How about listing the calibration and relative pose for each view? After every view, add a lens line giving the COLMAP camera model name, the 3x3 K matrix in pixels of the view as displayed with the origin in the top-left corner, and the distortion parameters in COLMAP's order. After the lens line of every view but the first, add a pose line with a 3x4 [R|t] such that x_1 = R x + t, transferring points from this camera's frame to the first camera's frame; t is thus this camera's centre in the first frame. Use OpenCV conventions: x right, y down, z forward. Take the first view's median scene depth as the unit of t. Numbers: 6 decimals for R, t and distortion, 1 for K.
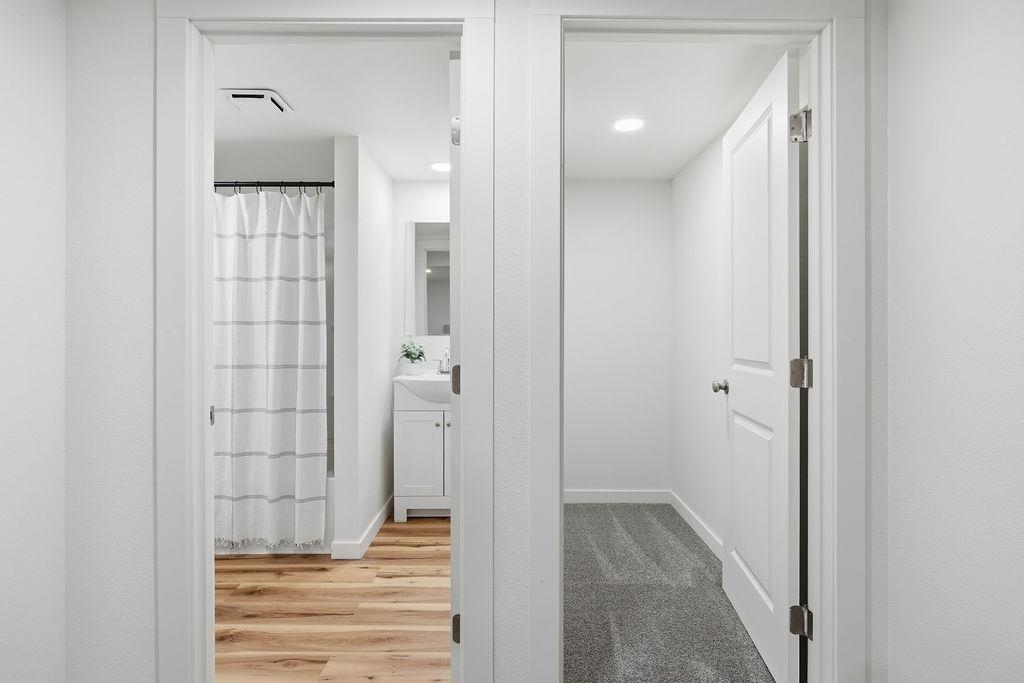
lens RADIAL K [[534.5, 0, 512.3], [0, 534.5, 334.9], [0, 0, 1]] dist [0.000806, 0.000589]
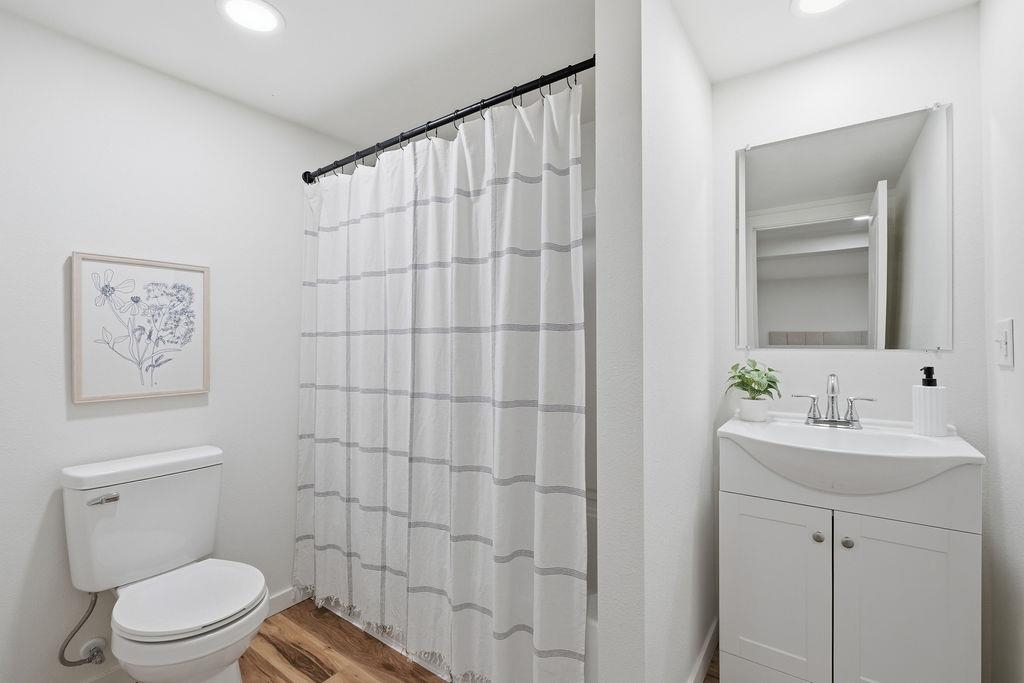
lens RADIAL K [[453.4, 0, 512.0], [0, 453.4, 341.5], [0, 0, 1]] dist [-0.009778, 0.005765]
pose [[0.814034, -0.004861, -0.580797, -0.147170], [0.001637, 0.999980, -0.006075, -0.005119], [0.580815, 0.003995, 0.814026, 0.594489]]
